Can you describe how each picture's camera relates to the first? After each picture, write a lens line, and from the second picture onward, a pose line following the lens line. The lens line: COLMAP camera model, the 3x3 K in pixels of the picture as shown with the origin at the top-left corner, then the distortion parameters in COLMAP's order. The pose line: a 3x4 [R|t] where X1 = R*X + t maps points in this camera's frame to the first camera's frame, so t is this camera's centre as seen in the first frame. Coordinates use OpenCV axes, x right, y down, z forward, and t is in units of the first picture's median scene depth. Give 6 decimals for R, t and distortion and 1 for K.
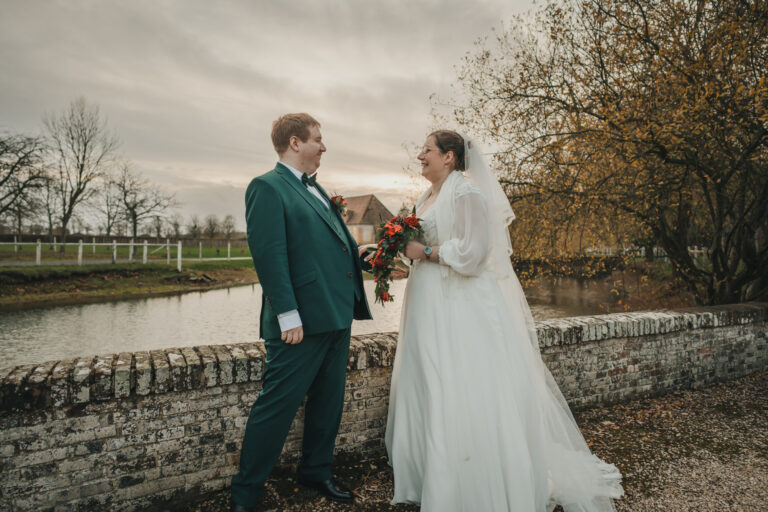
lens RADIAL K [[541.8, 0, 385.3], [0, 541.8, 253.6], [0, 0, 1]] dist [-0.038599, 0.053535]
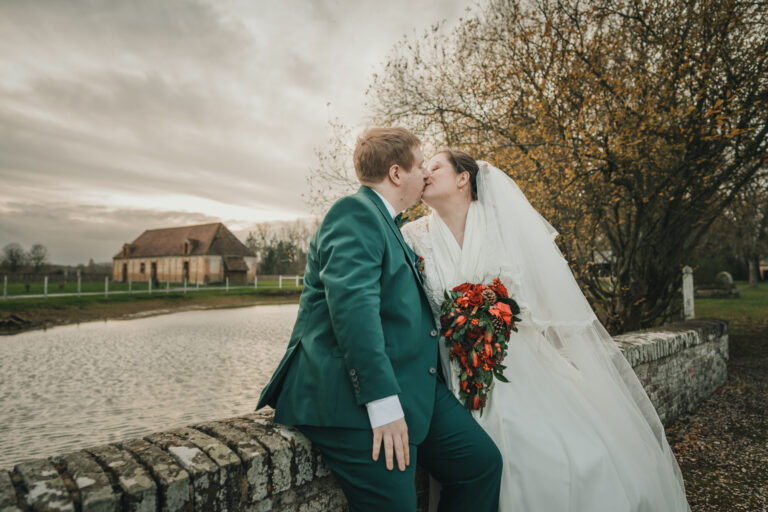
lens RADIAL K [[541.8, 0, 385.3], [0, 541.8, 253.6], [0, 0, 1]] dist [-0.038599, 0.053535]
pose [[0.951901, -0.001586, 0.306401, -0.202755], [0.020407, 0.998094, -0.058233, 0.017313], [-0.305725, 0.061685, 0.950120, 0.236520]]
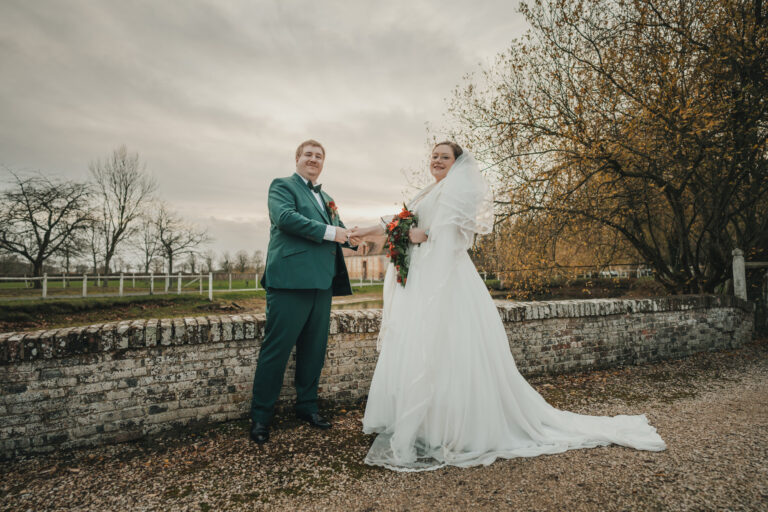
lens RADIAL K [[535.7, 0, 384.0], [0, 535.7, 256.0], [0, 0, 1]] dist [-0.045559, 0.064855]
pose [[0.998009, -0.028963, -0.056027, 0.095758], [0.025473, 0.997749, -0.062028, 0.070108], [0.057698, 0.060477, 0.996501, -0.170171]]
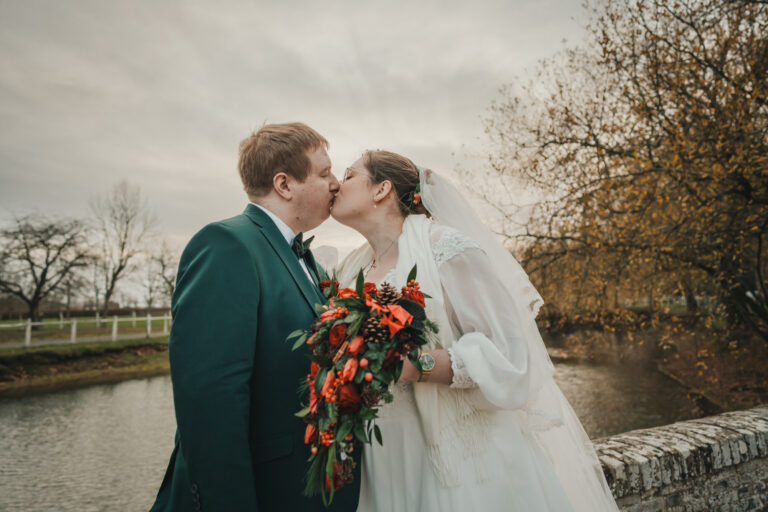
lens RADIAL K [[506.4, 0, 387.7], [0, 506.4, 253.7], [0, 0, 1]] dist [-0.043078, 0.066311]
pose [[0.997237, -0.050762, -0.054227, 0.010783], [0.044299, 0.992448, -0.114388, -0.037146], [0.059624, 0.111670, 0.991955, 0.264624]]
